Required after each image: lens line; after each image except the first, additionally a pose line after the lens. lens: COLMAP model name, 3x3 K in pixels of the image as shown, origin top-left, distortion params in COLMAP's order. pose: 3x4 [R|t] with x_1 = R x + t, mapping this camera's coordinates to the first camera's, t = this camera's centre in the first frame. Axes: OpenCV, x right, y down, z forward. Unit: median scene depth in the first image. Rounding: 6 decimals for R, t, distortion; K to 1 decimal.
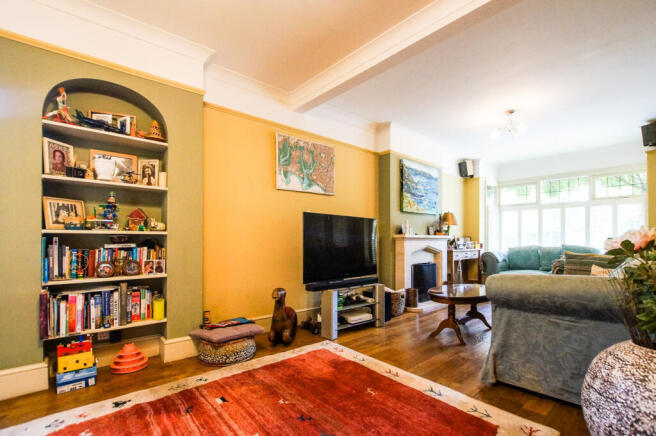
lens RADIAL K [[295.0, 0, 329.3], [0, 295.0, 238.4], [0, 0, 1]] dist [-0.025783, 0.000205]
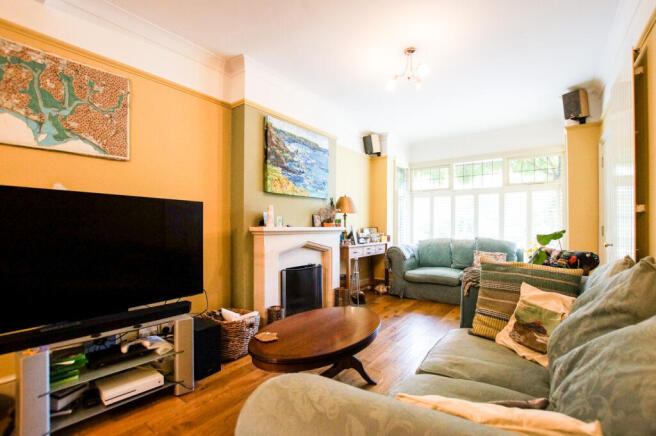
lens RADIAL K [[294.6, 0, 326.9], [0, 294.6, 226.0], [0, 0, 1]] dist [-0.030616, 0.000408]
pose [[0.978762, 0.001246, 0.204996, 0.224788], [-0.001900, 0.999994, 0.002993, -0.015192], [-0.204991, -0.003319, 0.978758, 0.280836]]
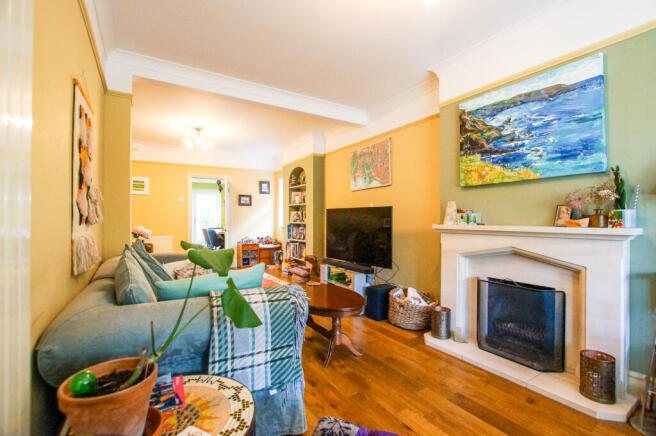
lens RADIAL K [[297.4, 0, 326.2], [0, 297.4, 216.2], [0, 0, 1]] dist [-0.033367, 0.000467]
pose [[-0.168715, -0.009988, -0.985614, 0.836523], [0.002964, 0.999939, -0.010640, -0.022102], [0.985660, -0.004716, -0.168675, 0.752044]]
